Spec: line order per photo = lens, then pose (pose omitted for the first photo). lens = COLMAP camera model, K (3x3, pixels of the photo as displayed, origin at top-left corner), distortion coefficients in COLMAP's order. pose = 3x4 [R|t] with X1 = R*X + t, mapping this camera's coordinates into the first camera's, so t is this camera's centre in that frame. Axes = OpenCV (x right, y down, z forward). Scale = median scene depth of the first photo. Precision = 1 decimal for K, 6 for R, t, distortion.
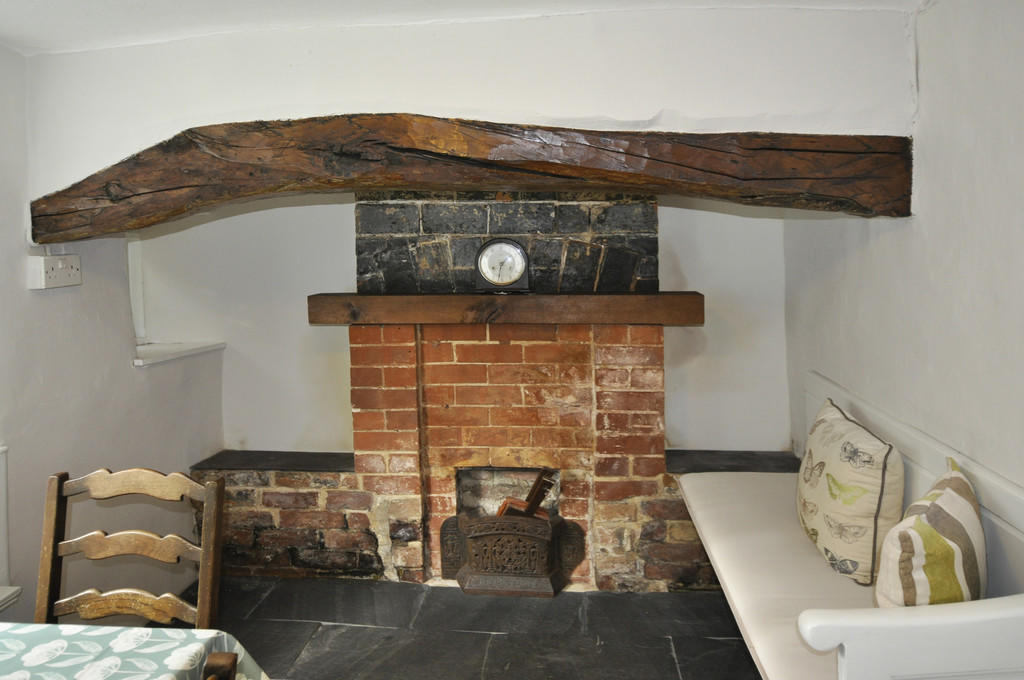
lens RADIAL K [[724.8, 0, 532.3], [0, 724.8, 268.5], [0, 0, 1]] dist [0.031695, 0.003102]
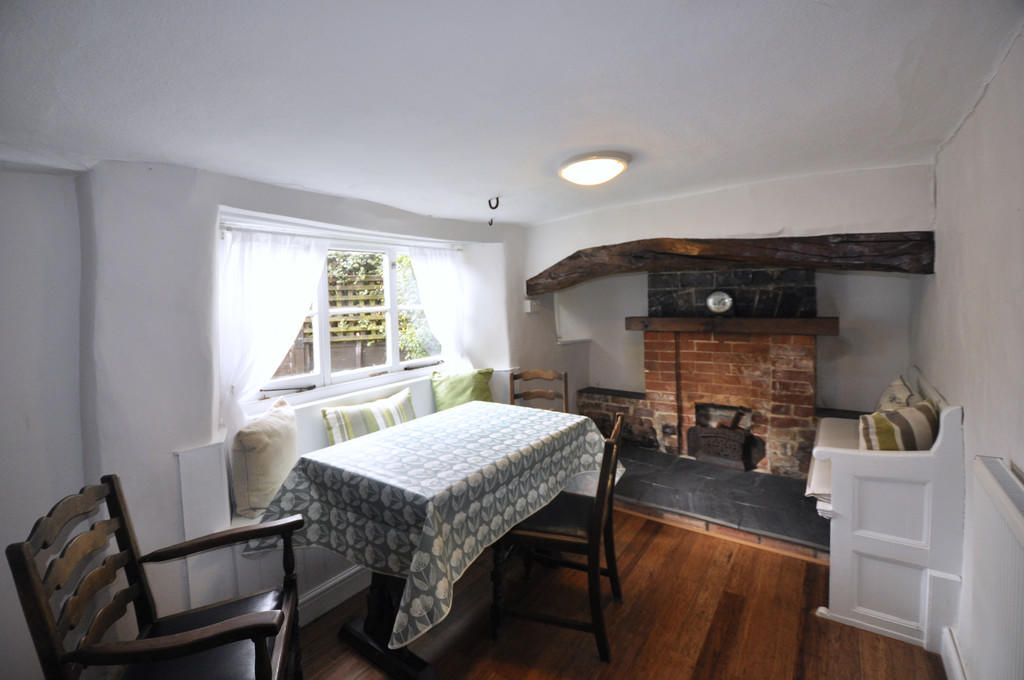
lens RADIAL K [[468.9, 0, 514.2], [0, 468.9, 338.7], [0, 0, 1]] dist [0.001254, 0.000082]
pose [[0.844011, 0.034114, -0.535240, 0.169380], [0.000281, 0.997947, 0.064048, 0.010737], [0.536326, -0.054207, 0.842269, -0.382335]]
